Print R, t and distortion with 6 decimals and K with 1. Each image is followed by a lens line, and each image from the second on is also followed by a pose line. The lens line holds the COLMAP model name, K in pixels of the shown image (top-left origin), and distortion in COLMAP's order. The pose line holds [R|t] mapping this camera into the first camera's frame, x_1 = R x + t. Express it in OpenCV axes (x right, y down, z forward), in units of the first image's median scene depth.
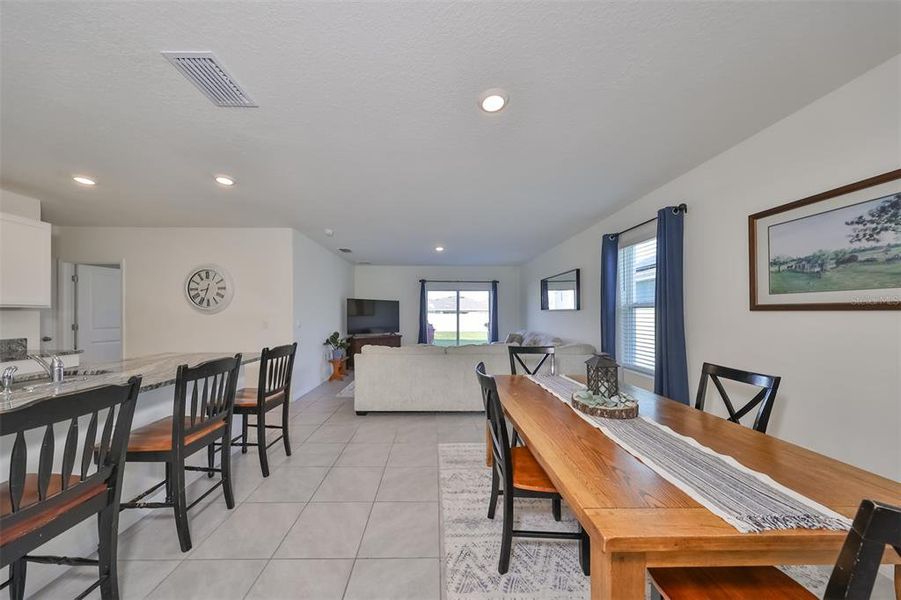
lens RADIAL K [[317.9, 0, 450.1], [0, 317.9, 307.1], [0, 0, 1]] dist [-0.000051, 0.000028]
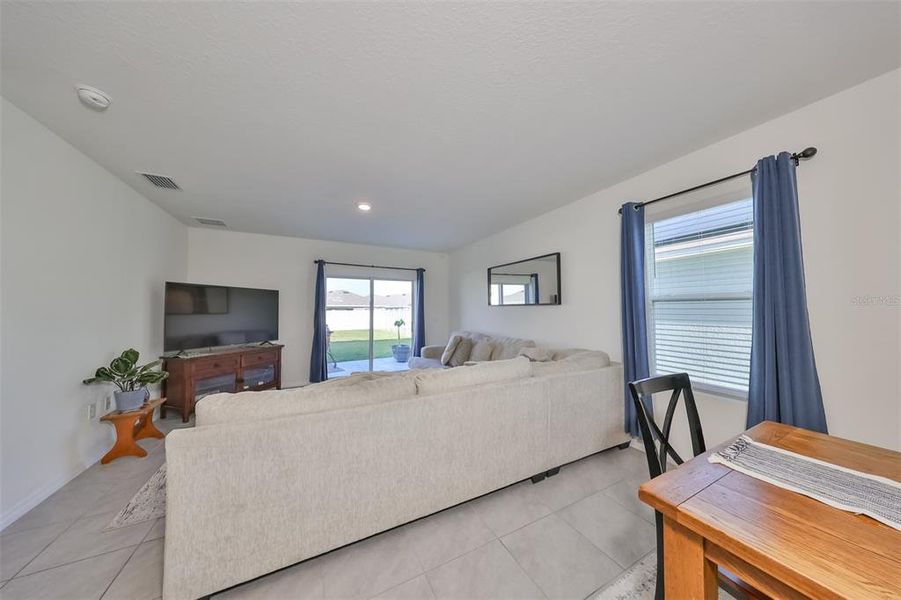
lens RADIAL K [[275.5, 0, 450.5], [0, 275.5, 300.0], [0, 0, 1]] dist [0.000606, 0.000020]
pose [[0.896609, 0.012367, 0.442651, -0.106548], [-0.005672, 0.999849, -0.016447, 0.006987], [-0.442787, 0.012236, 0.896543, 0.394541]]
